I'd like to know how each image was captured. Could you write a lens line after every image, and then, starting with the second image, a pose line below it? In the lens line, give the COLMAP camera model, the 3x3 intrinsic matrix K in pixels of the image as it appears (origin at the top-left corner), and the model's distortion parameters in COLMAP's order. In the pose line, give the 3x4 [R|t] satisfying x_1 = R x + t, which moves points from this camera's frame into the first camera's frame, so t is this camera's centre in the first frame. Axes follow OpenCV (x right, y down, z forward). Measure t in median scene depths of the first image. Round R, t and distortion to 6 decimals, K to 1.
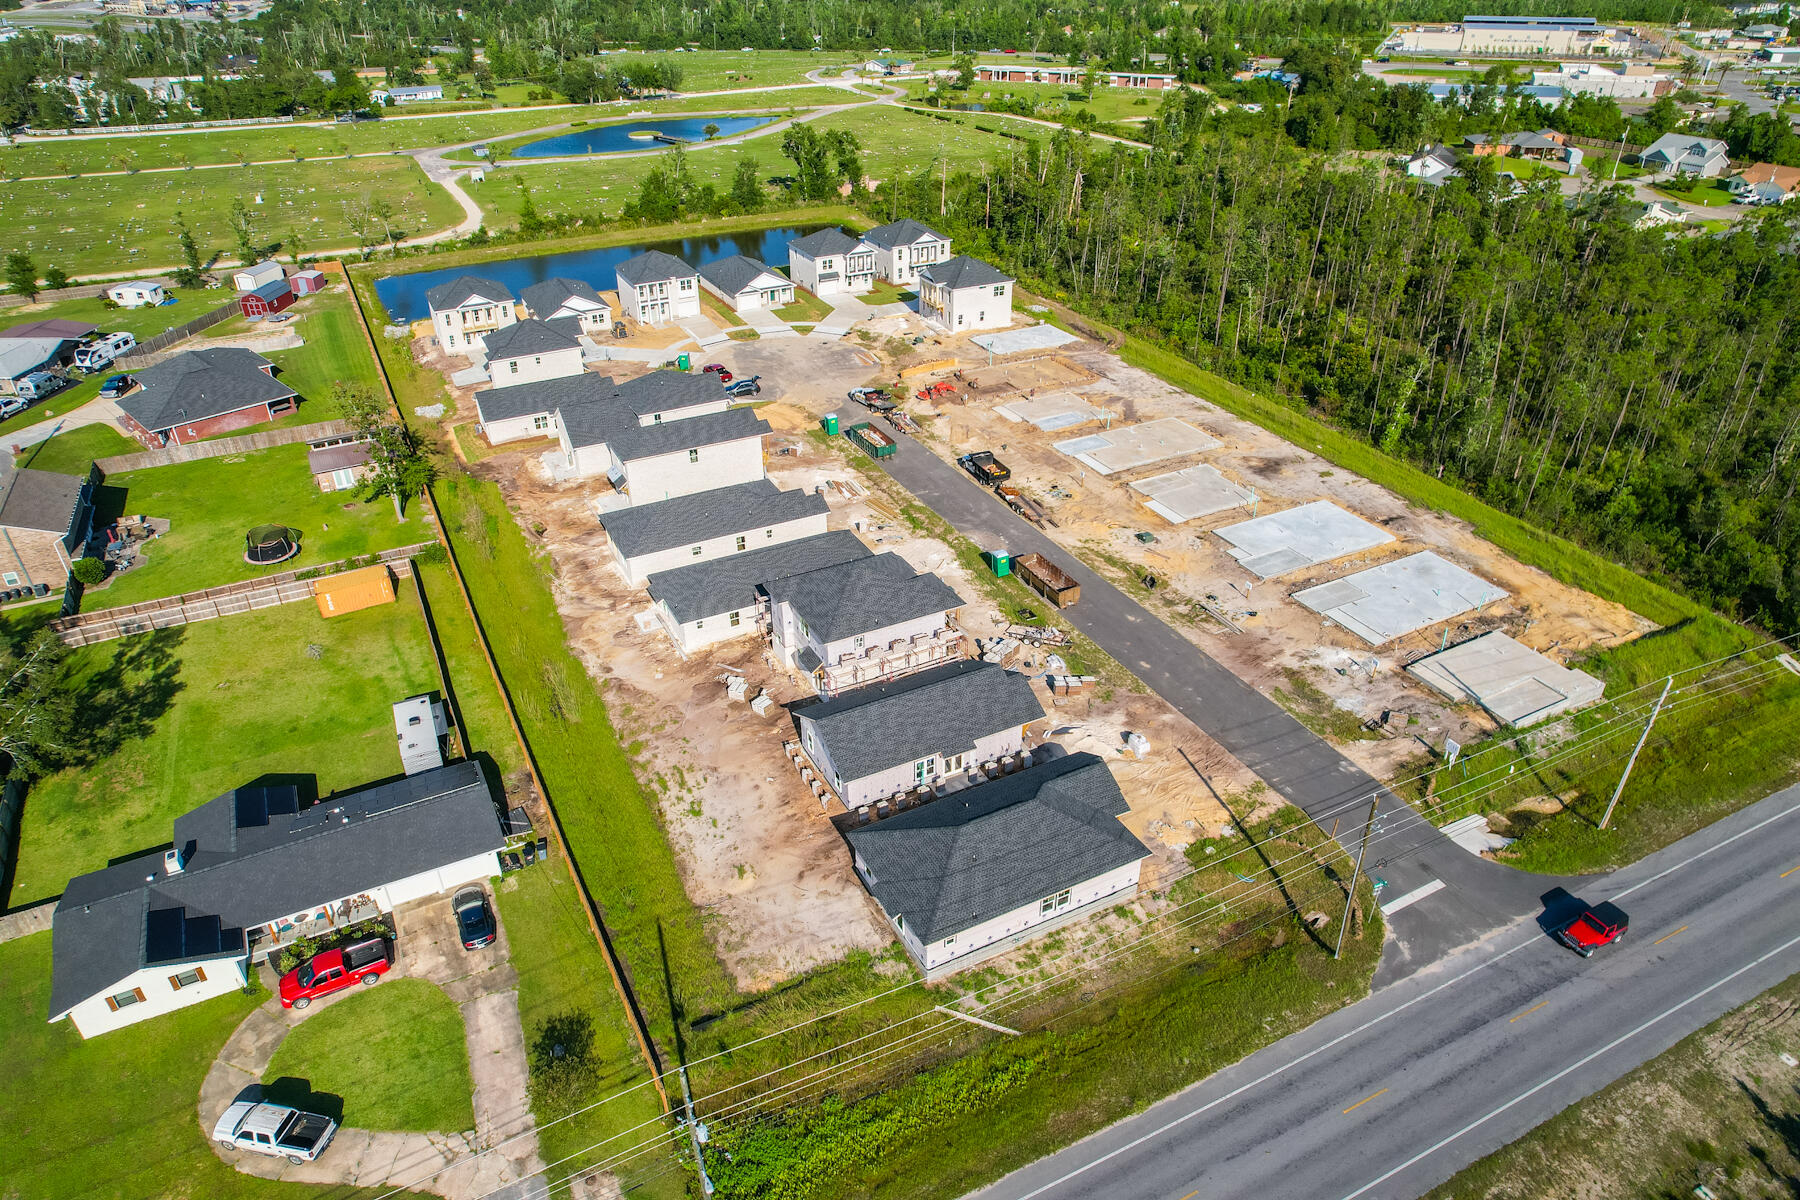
lens RADIAL K [[1156.0, 0, 898.8], [0, 1156.0, 599.3], [0, 0, 1]] dist [-0.077700, 0.072191]
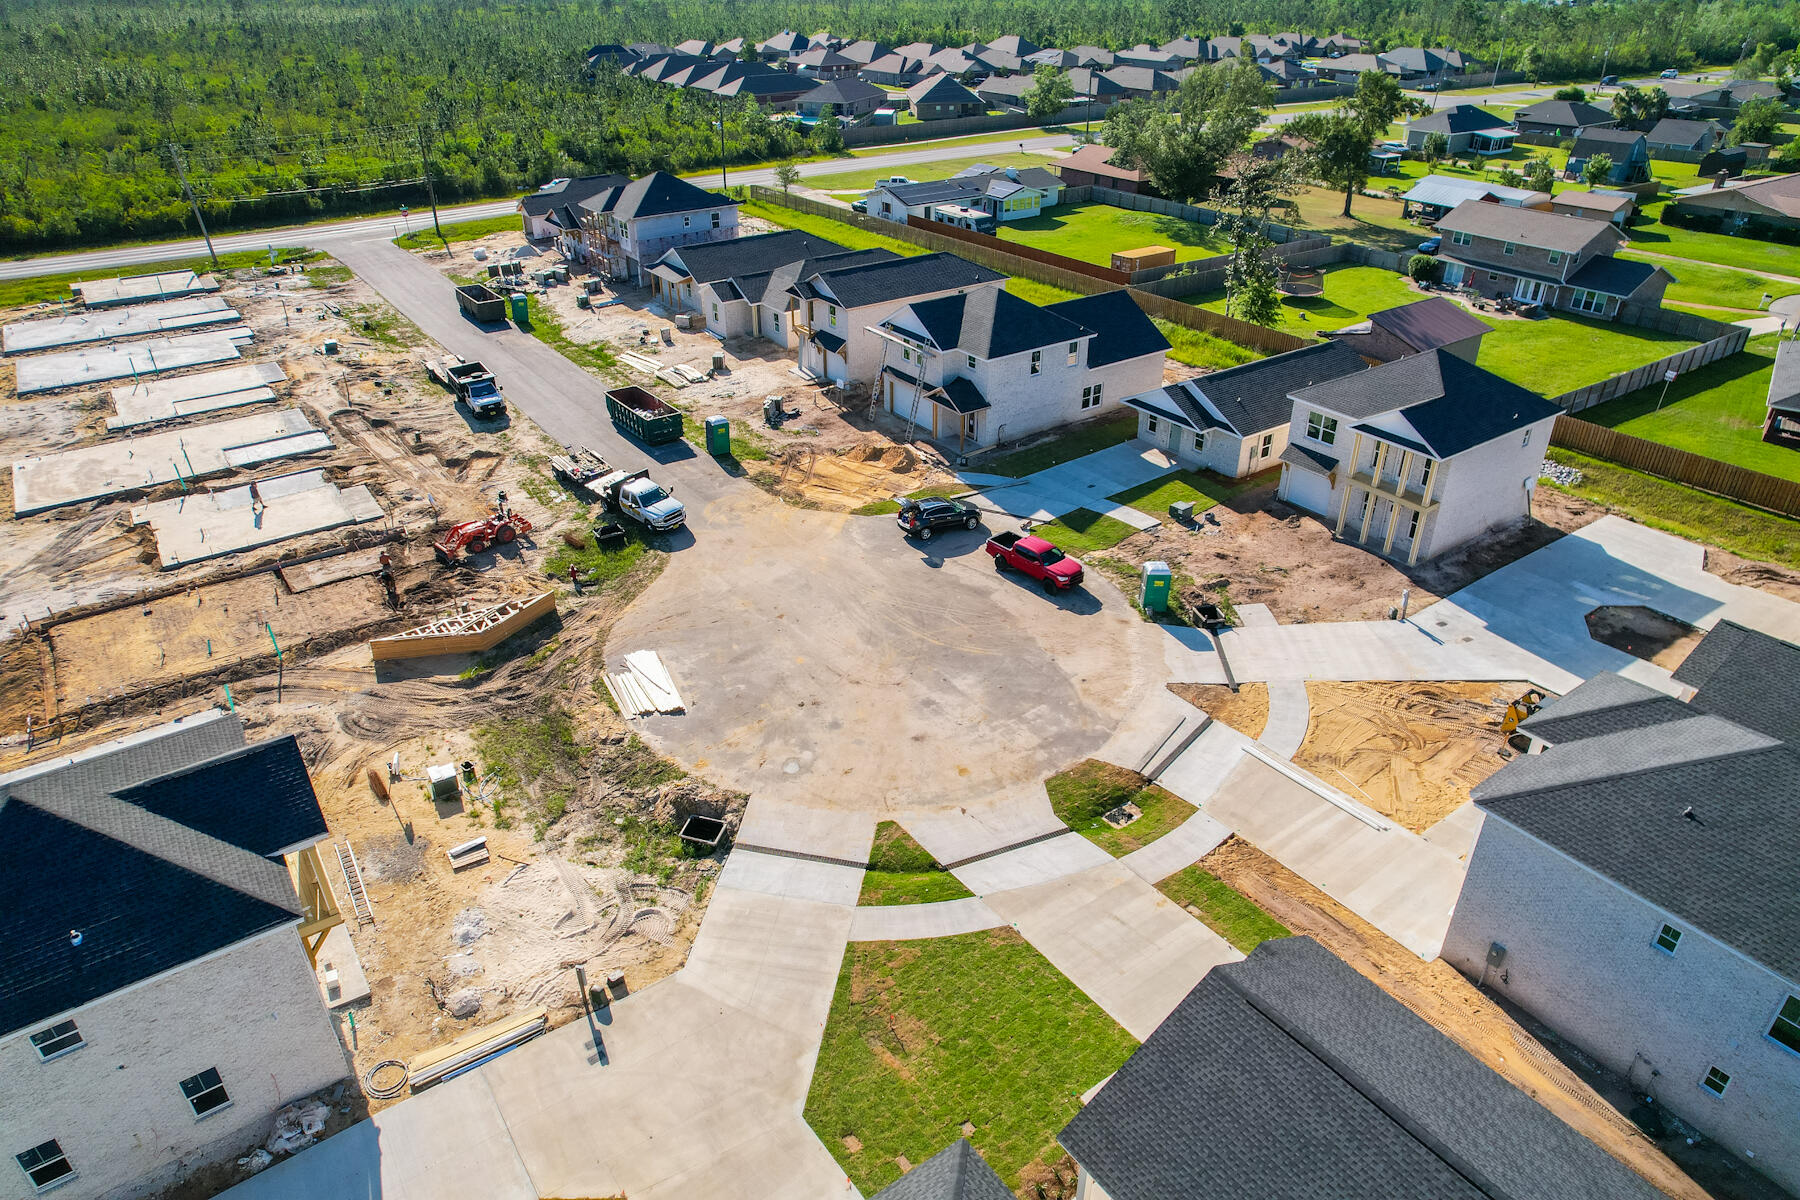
lens RADIAL K [[1156.0, 0, 898.8], [0, 1156.0, 599.3], [0, 0, 1]] dist [-0.077700, 0.072191]
pose [[-0.990652, 0.083669, -0.107740, -0.074936], [-0.052656, 0.494048, 0.867839, -0.572228], [0.125840, 0.865400, -0.485024, 1.303443]]
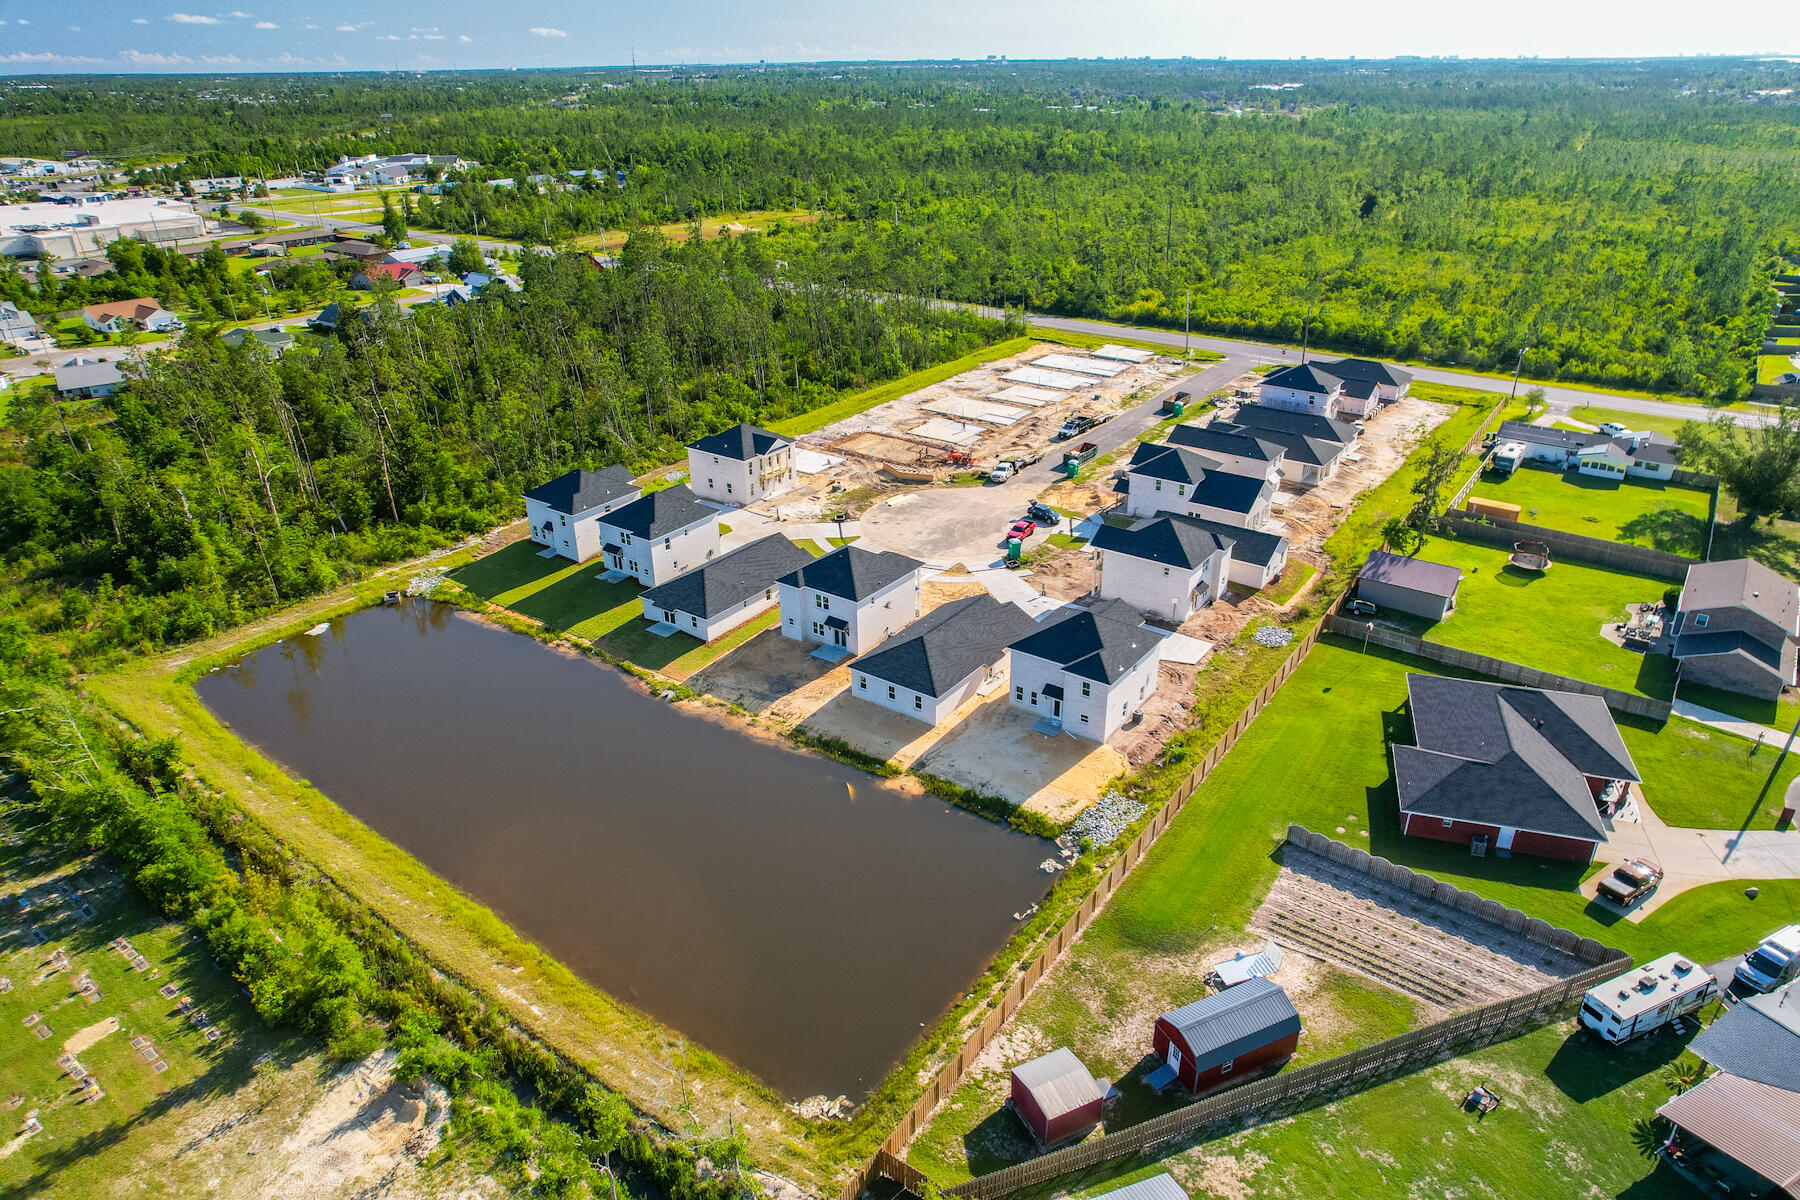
lens RADIAL K [[1147.0, 0, 907.5], [0, 1147.0, 594.0], [0, 0, 1]] dist [-0.082486, 0.074773]
pose [[-0.461343, -0.367476, 0.807542, -0.991923], [0.465030, 0.674993, 0.572827, -0.825967], [-0.755586, 0.639801, -0.140516, 1.355593]]
